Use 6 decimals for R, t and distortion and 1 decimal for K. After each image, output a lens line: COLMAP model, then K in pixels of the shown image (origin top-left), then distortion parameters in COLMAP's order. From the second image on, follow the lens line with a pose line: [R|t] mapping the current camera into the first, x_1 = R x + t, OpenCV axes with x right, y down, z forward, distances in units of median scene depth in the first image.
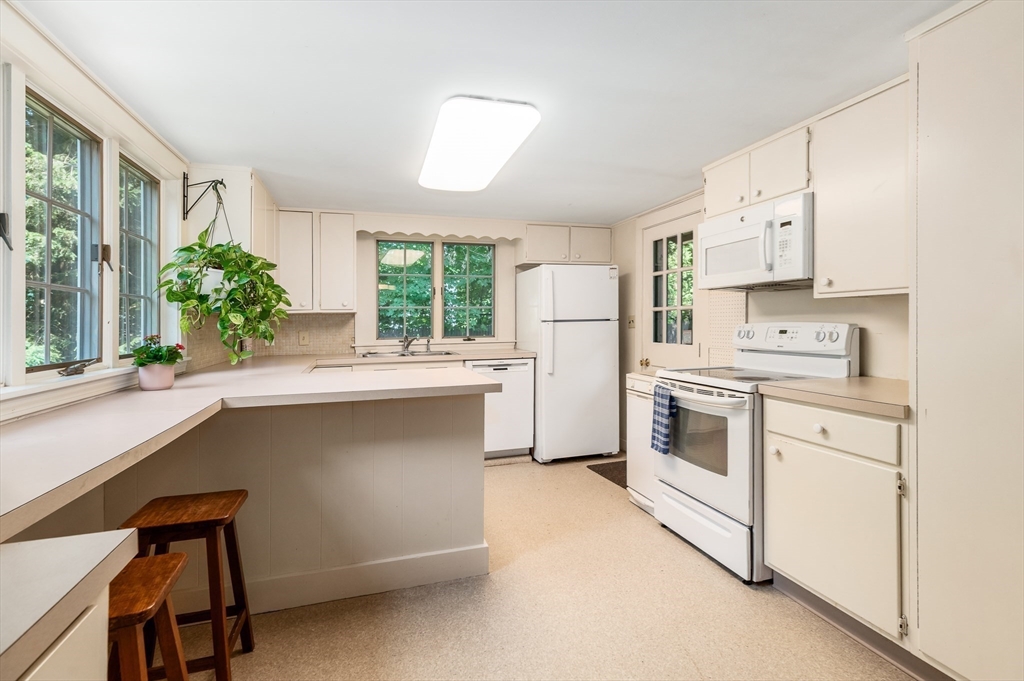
lens RADIAL K [[479.3, 0, 515.8], [0, 479.3, 322.5], [0, 0, 1]] dist [0.001331, -0.000166]
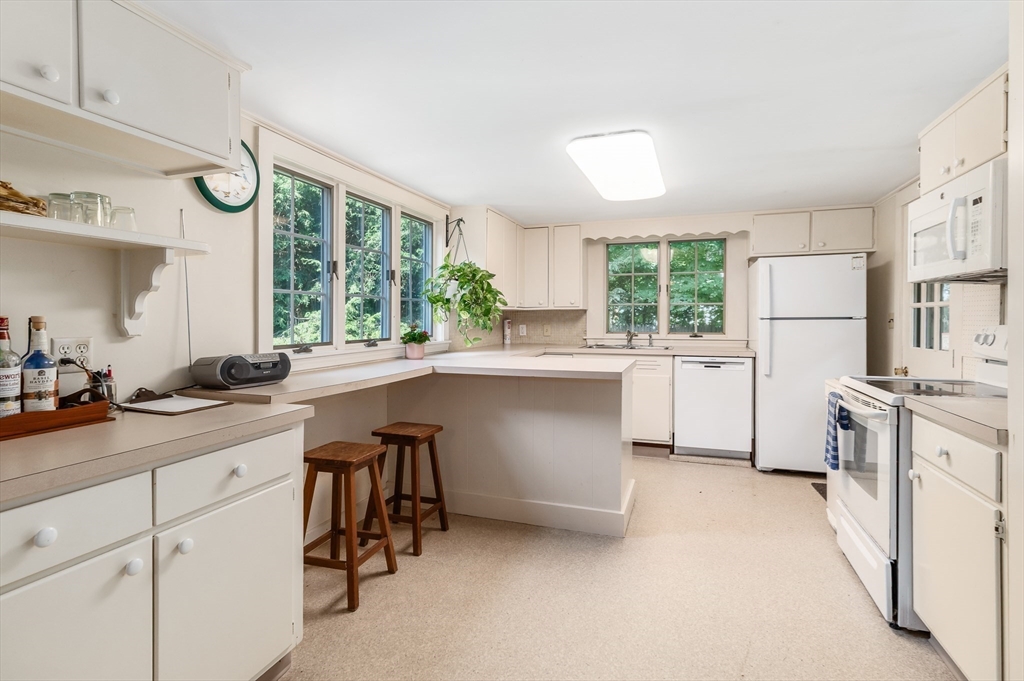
lens RADIAL K [[501.1, 0, 515.8], [0, 501.1, 319.6], [0, 0, 1]] dist [0.000347, -0.000267]
pose [[0.802936, 0.013519, -0.595912, 0.408236], [-0.010266, 0.999908, 0.008852, -0.007725], [0.595976, -0.000990, 0.803001, -0.110890]]
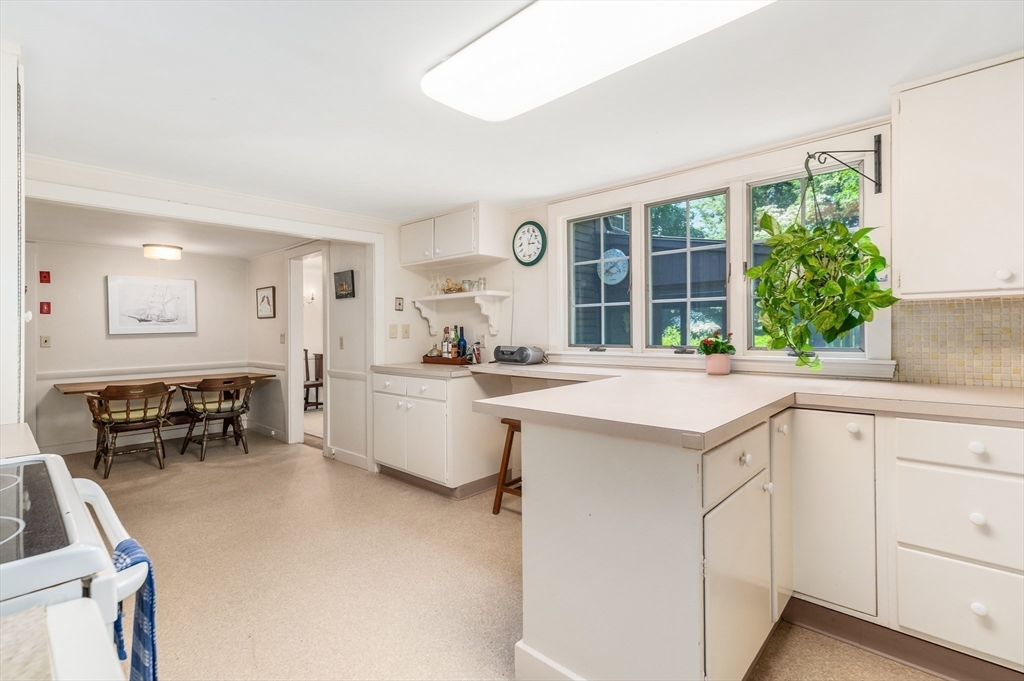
lens RADIAL K [[479.3, 0, 515.8], [0, 479.3, 322.5], [0, 0, 1]] dist [0.001331, -0.000166]
pose [[-0.869879, 0.014586, -0.493049, 0.257206], [0.019464, 0.999799, -0.004763, -0.000794], [0.492881, -0.013739, -0.869988, 1.486463]]
